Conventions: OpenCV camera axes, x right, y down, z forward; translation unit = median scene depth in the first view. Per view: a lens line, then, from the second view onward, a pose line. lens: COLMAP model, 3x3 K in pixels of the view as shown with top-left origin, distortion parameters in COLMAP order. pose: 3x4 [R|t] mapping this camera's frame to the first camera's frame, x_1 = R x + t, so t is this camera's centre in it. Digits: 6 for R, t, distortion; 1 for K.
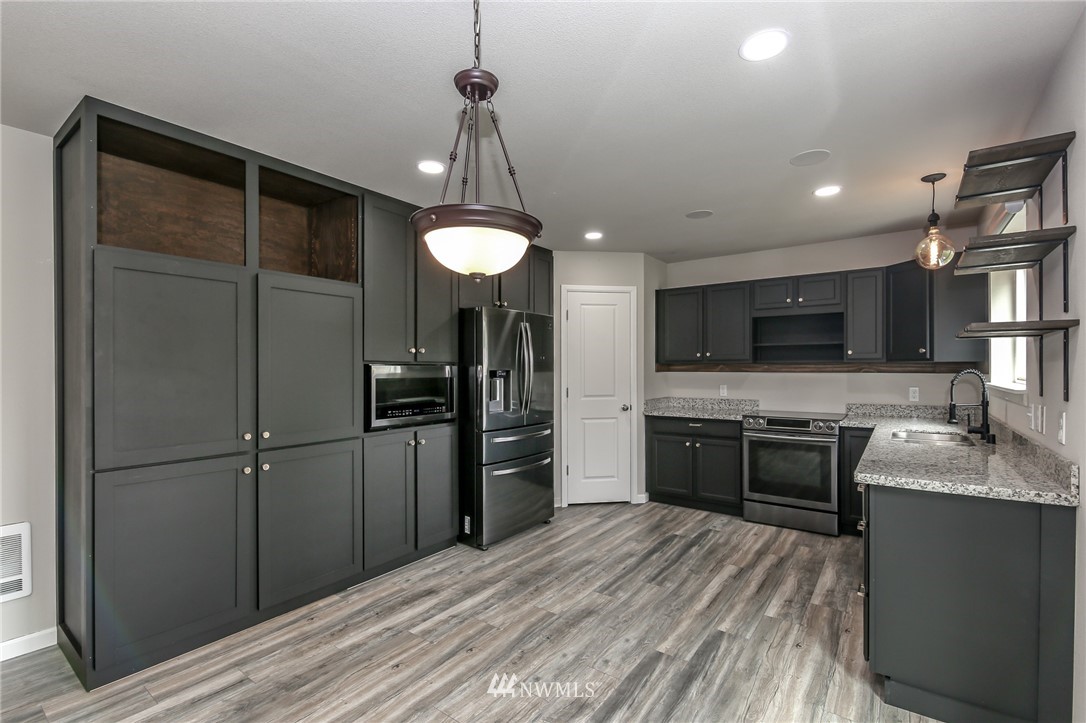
lens RADIAL K [[484.6, 0, 545.1], [0, 484.6, 364.7], [0, 0, 1]] dist [0.004069, 0.000268]
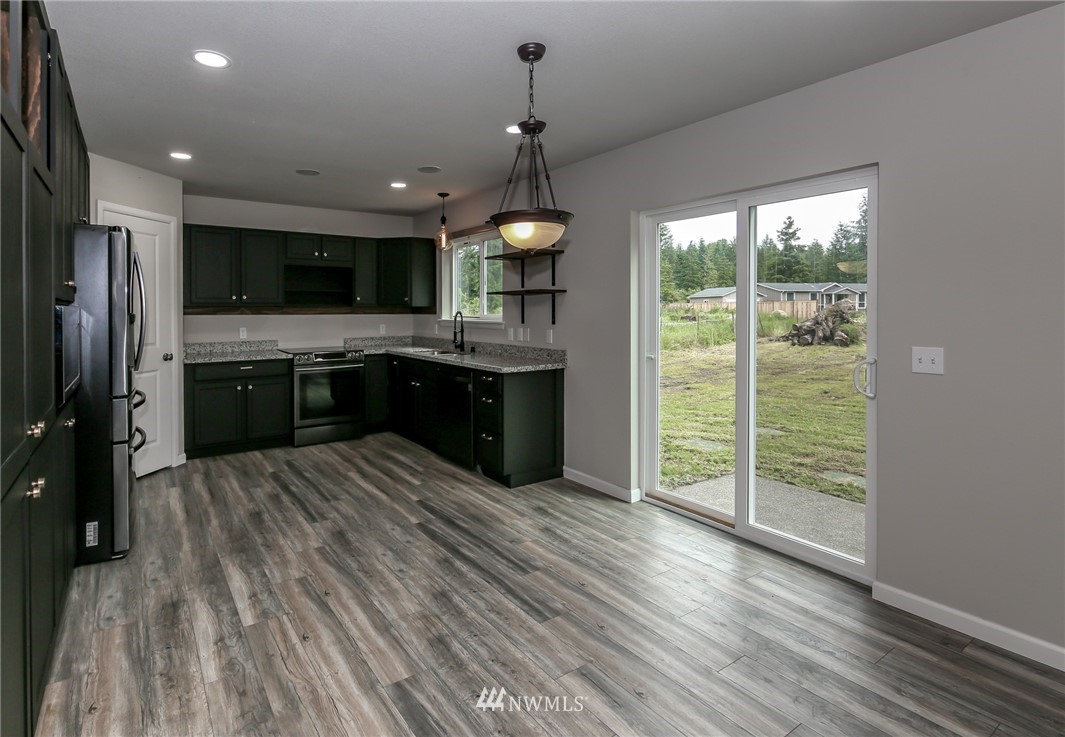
lens RADIAL K [[530.9, 0, 464.6], [0, 530.9, 314.8], [0, 0, 1]] dist [-0.000862, -0.000665]
pose [[0.367288, -0.006075, 0.930087, -0.614610], [-0.003287, 0.999964, 0.007830, 0.005787], [-0.930101, -0.005933, 0.367255, 0.202025]]
